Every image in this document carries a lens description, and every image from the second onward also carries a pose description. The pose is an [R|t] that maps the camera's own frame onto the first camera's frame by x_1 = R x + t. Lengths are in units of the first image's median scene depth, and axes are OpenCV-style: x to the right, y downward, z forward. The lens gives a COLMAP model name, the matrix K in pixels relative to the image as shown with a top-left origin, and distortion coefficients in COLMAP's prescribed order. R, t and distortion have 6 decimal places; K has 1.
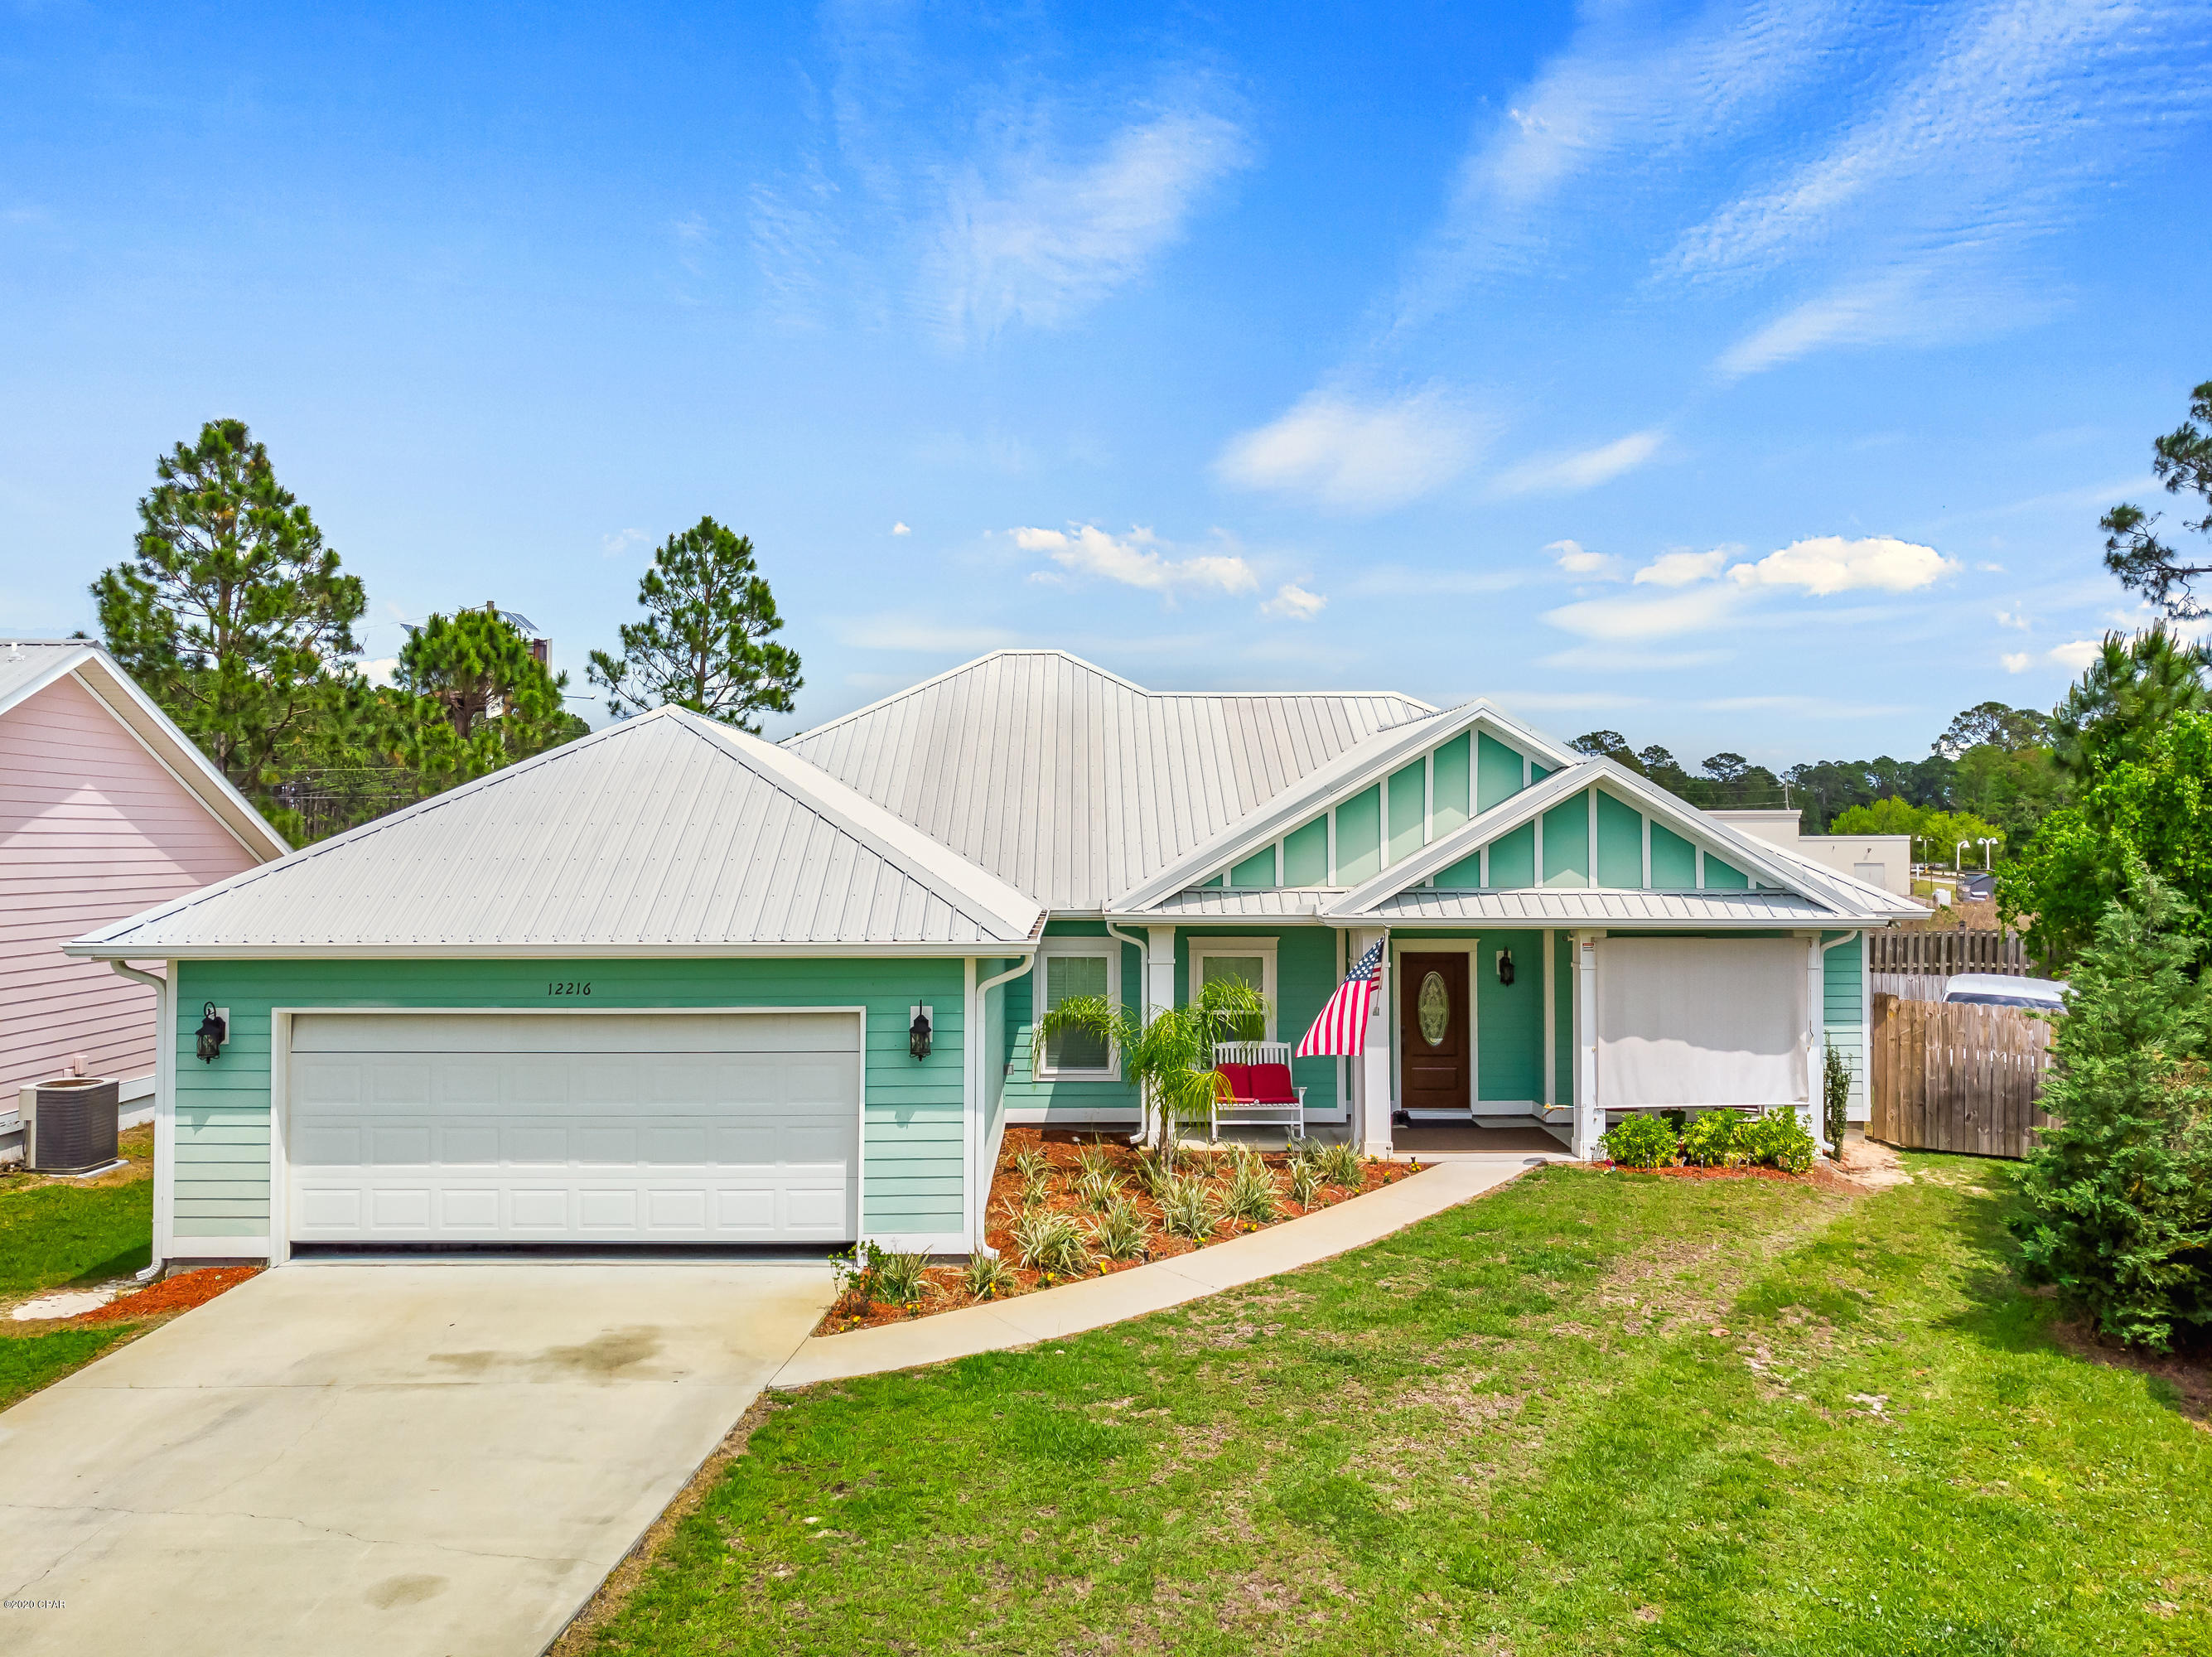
lens RADIAL K [[1666.9, 0, 1106.3], [0, 1666.9, 832.9], [0, 0, 1]] dist [-0.014459, 0.003669]
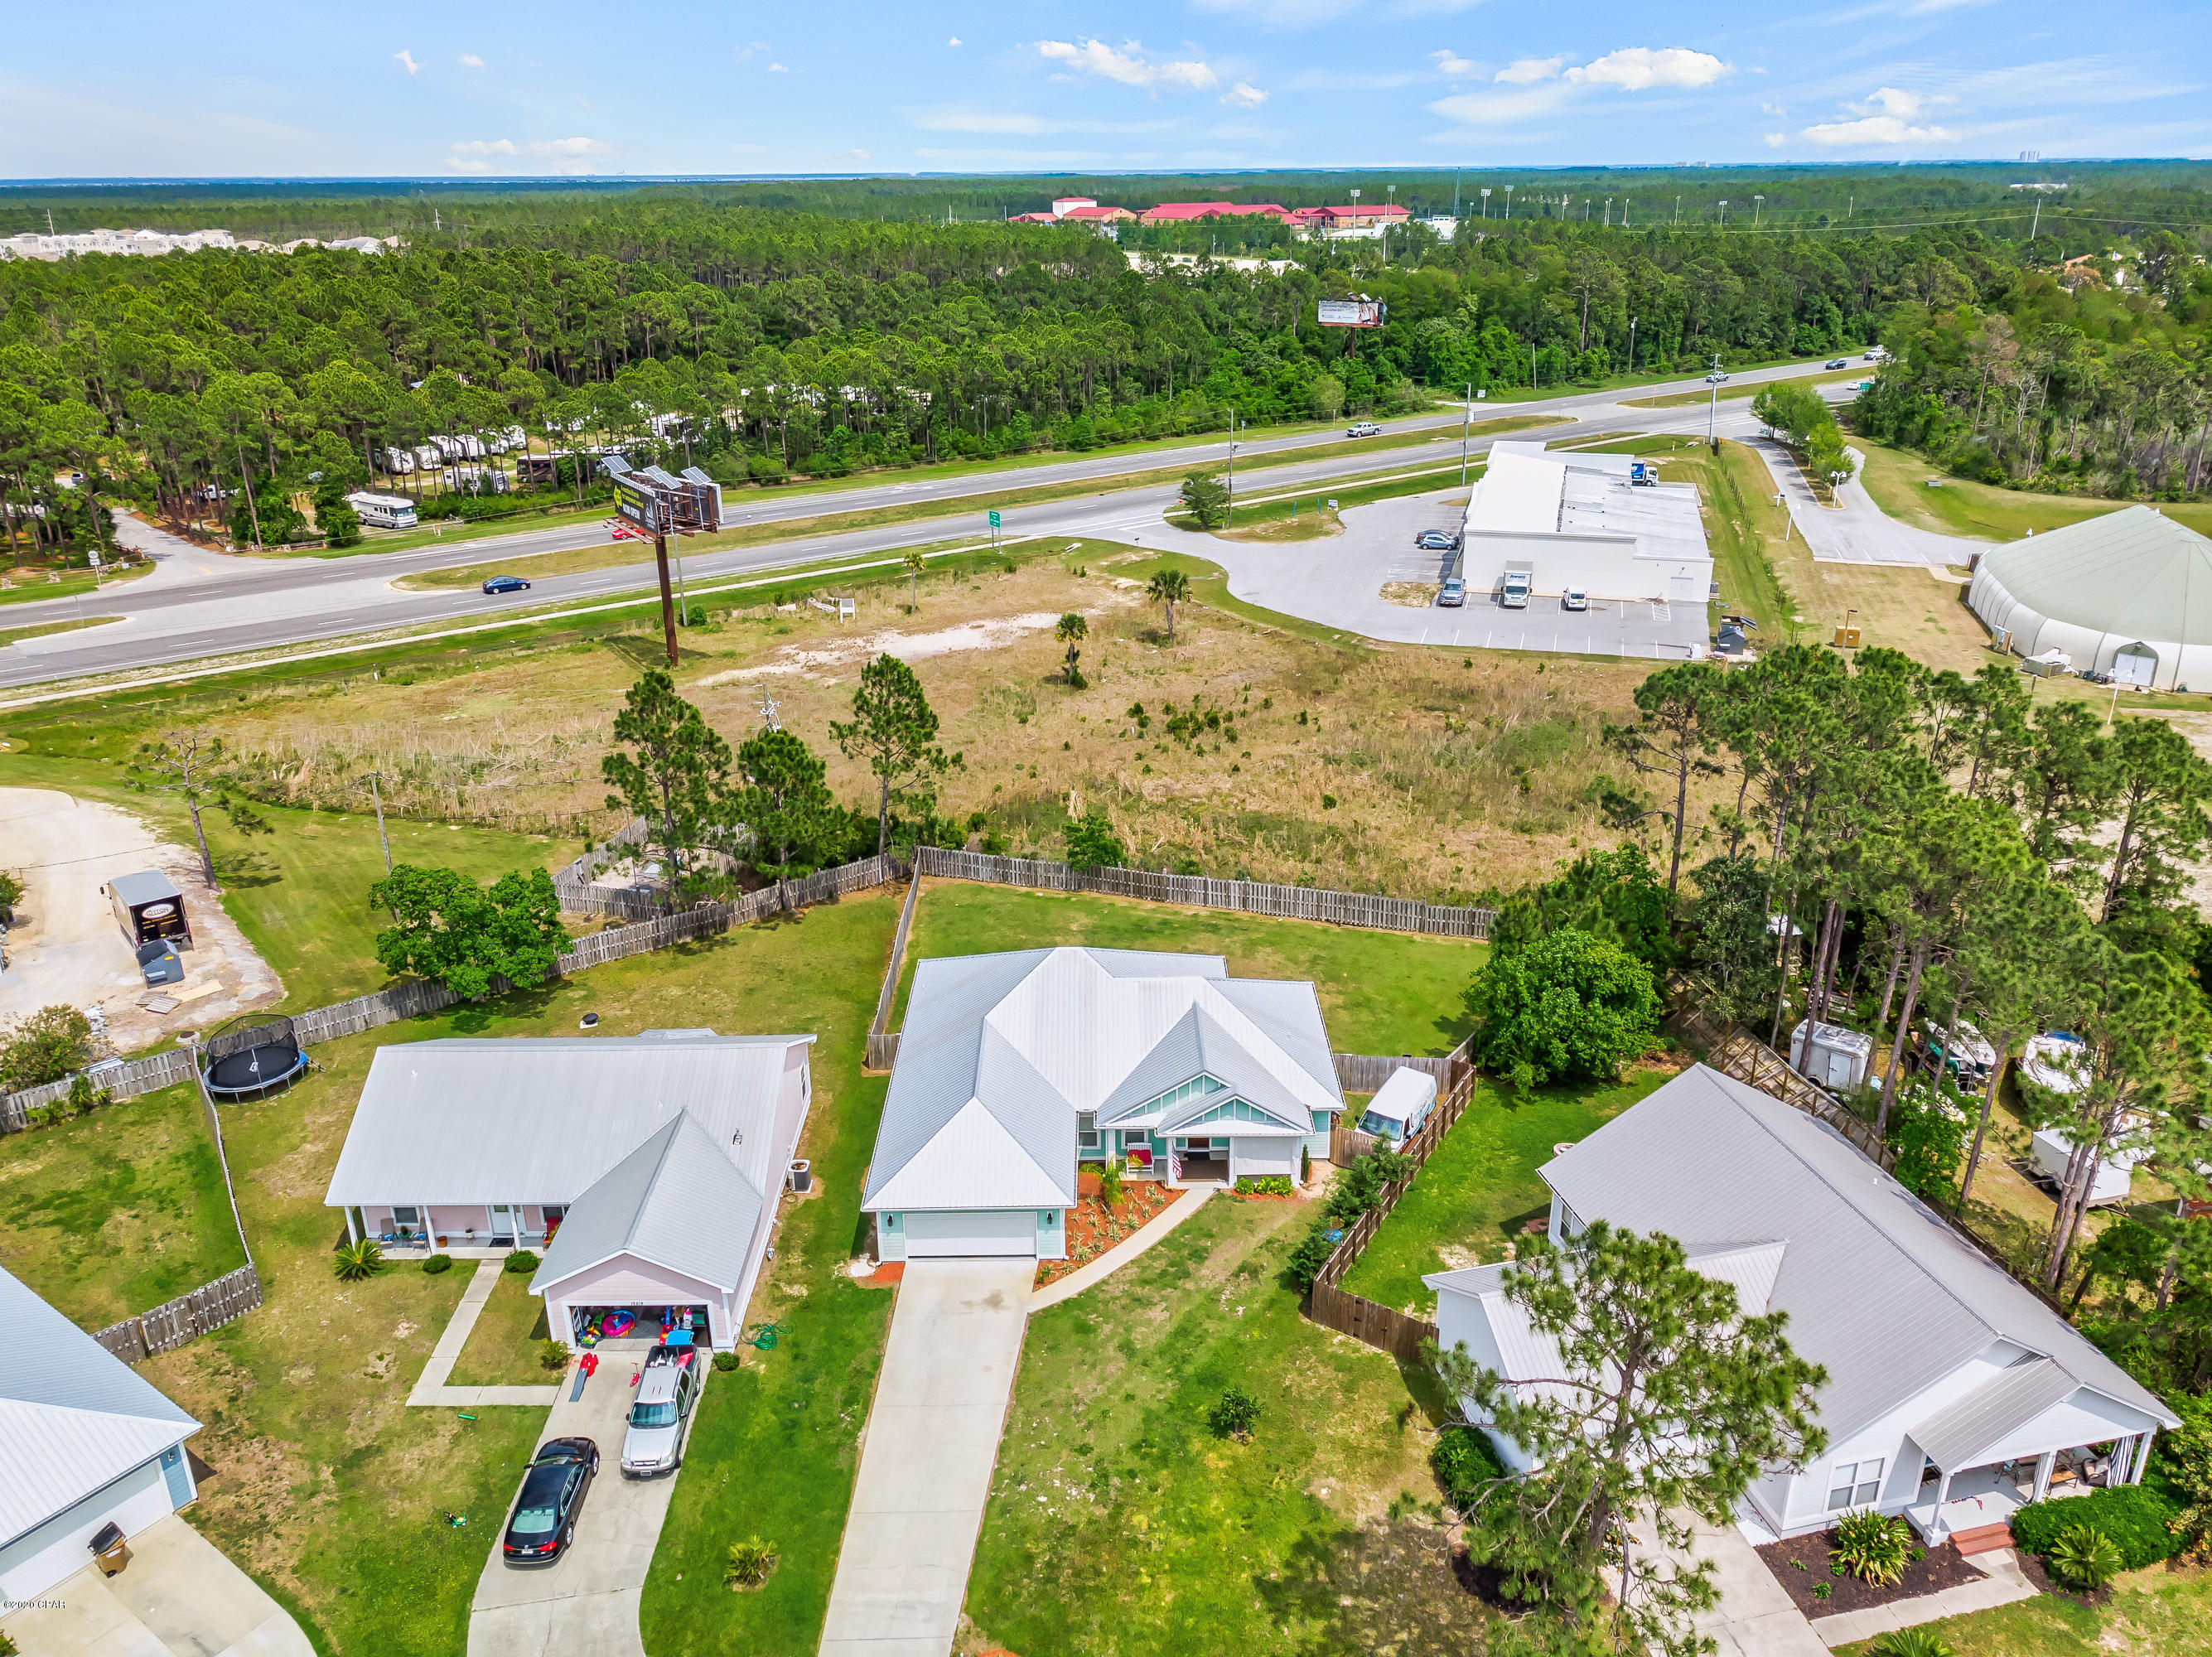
lens RADIAL K [[1666.9, 0, 1107.4], [0, 1666.9, 824.6], [0, 0, 1]] dist [-0.014459, 0.003669]
pose [[0.999867, 0.002015, -0.016163, 0.111235], [0.004388, 0.922324, 0.386392, -2.609641], [0.015686, -0.386412, 0.922193, -2.733701]]
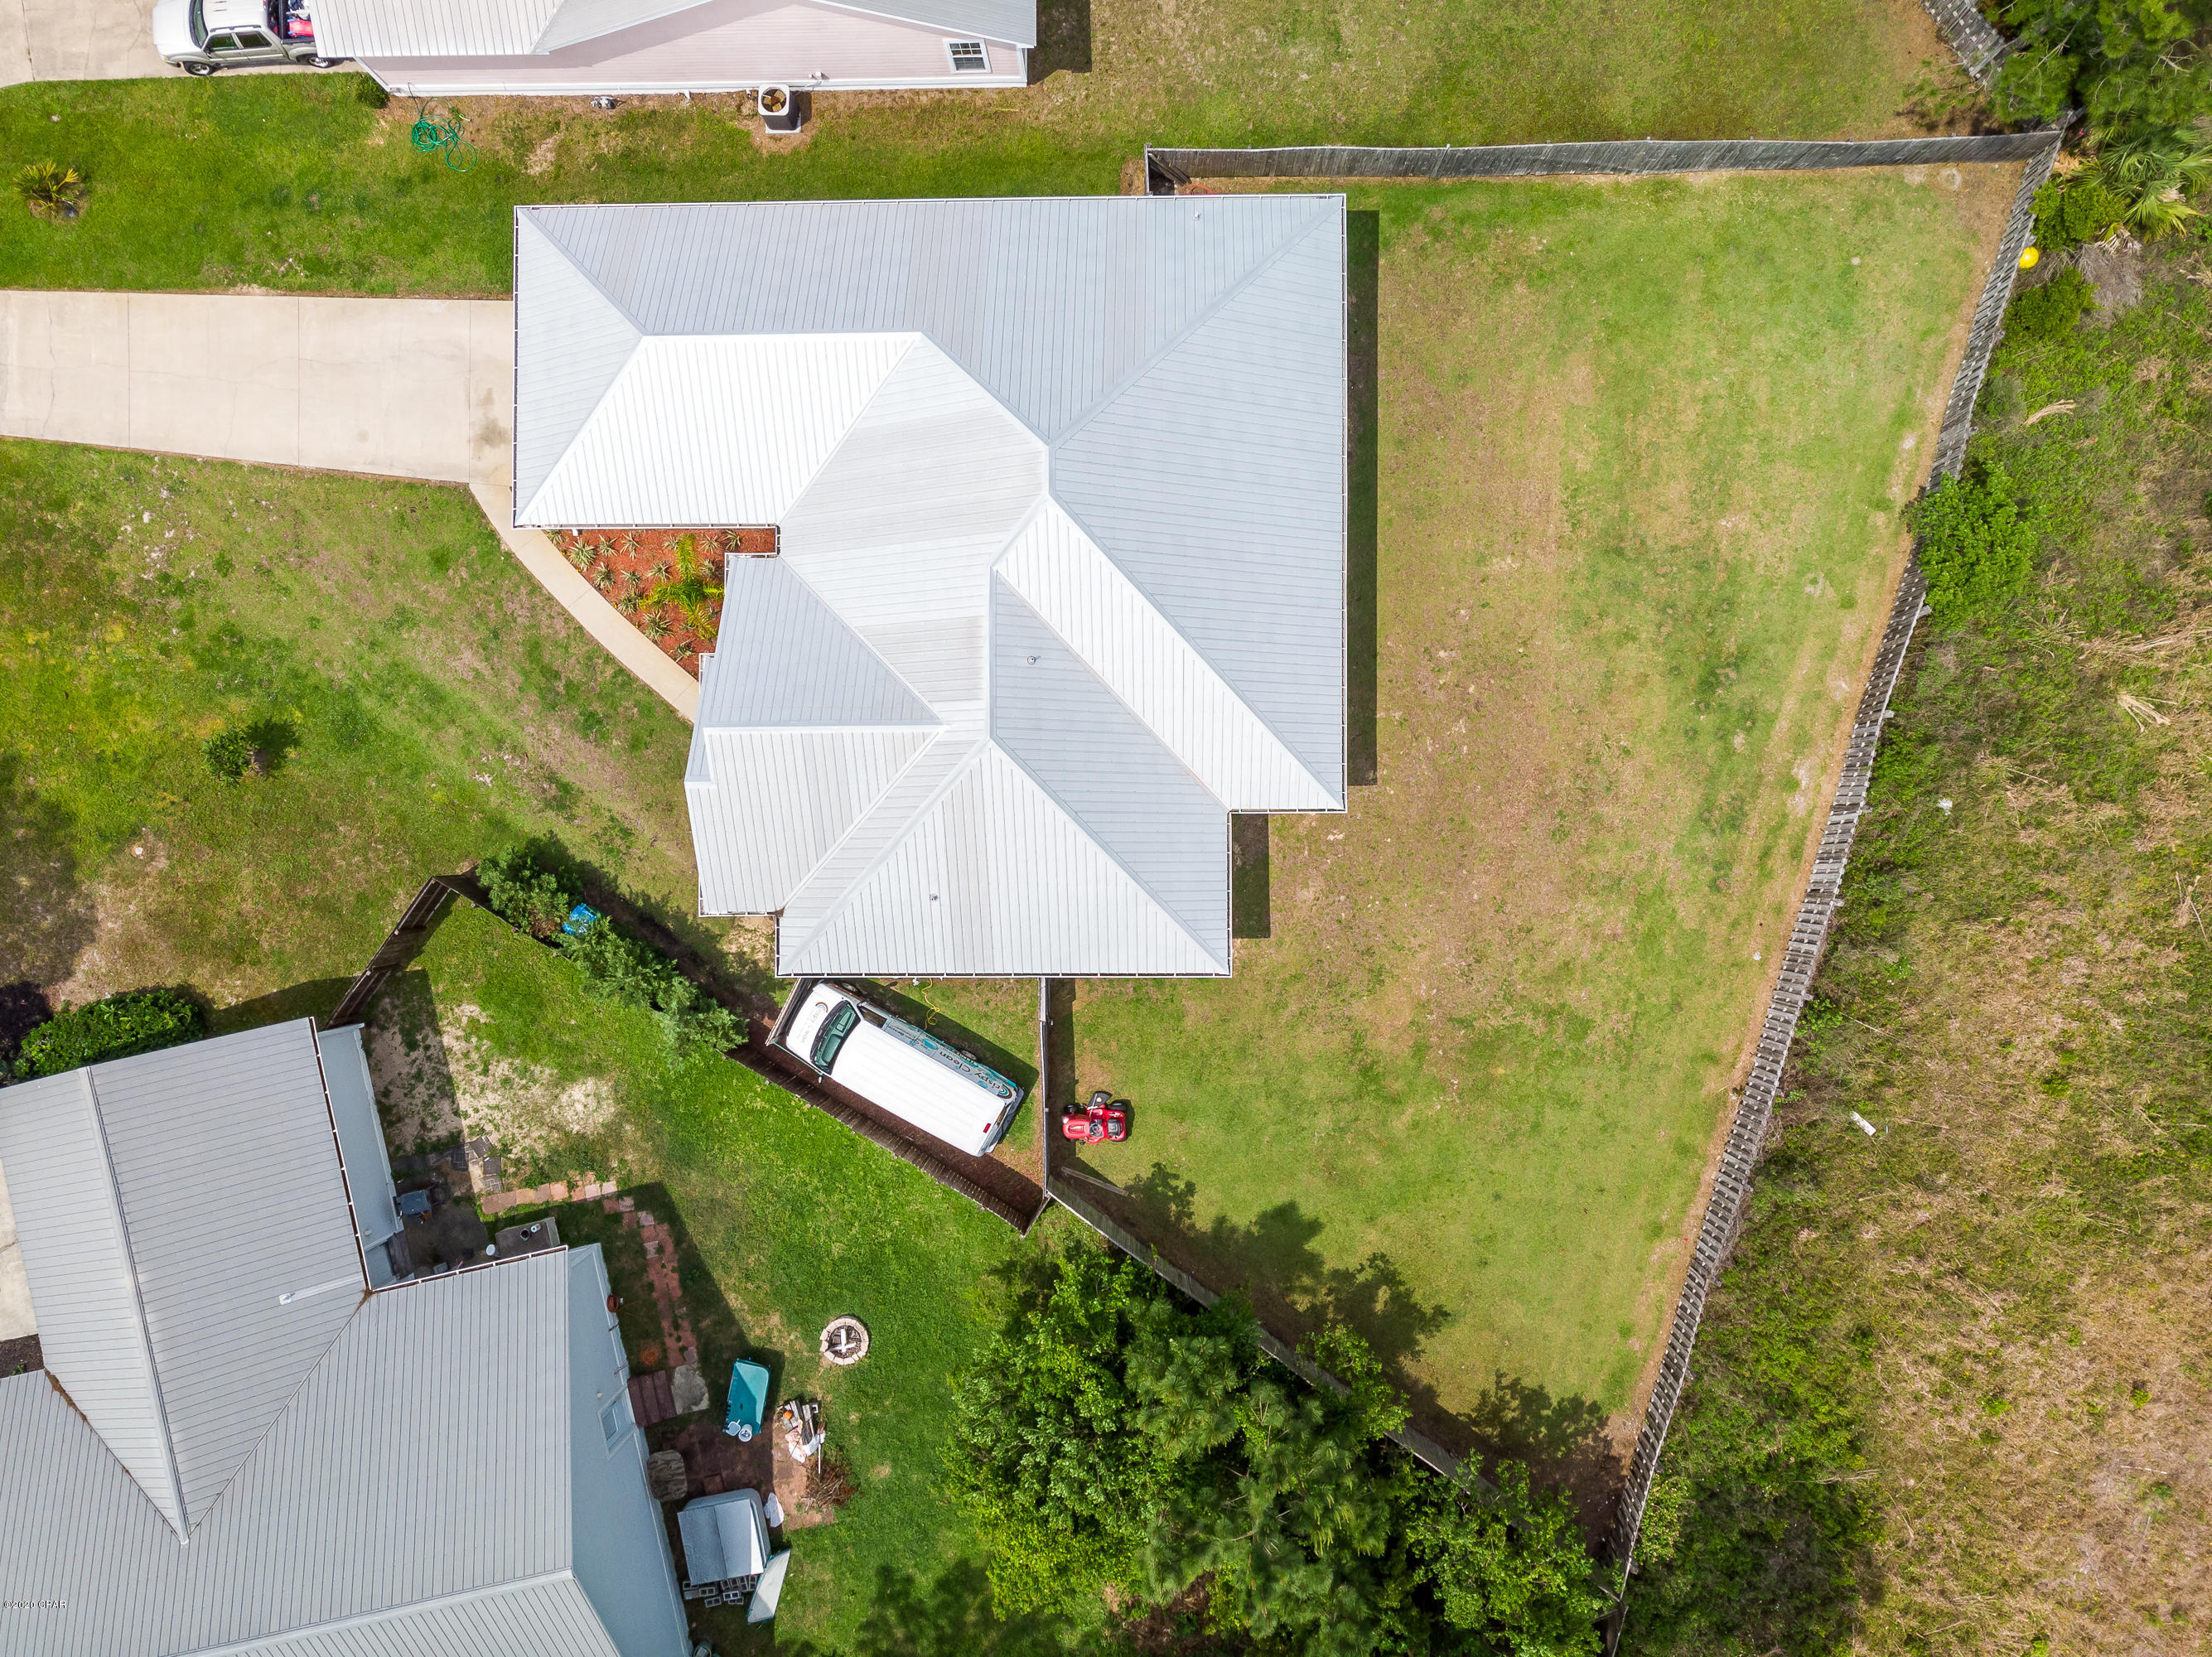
lens RADIAL K [[1666.9, 0, 1106.4], [0, 1666.9, 825.5], [0, 0, 1]] dist [-0.014459, 0.003669]
pose [[-0.020783, 0.999770, -0.005293, 0.476247], [0.046534, 0.006255, 0.998897, -2.824131], [0.998700, 0.020514, -0.046653, 2.187141]]
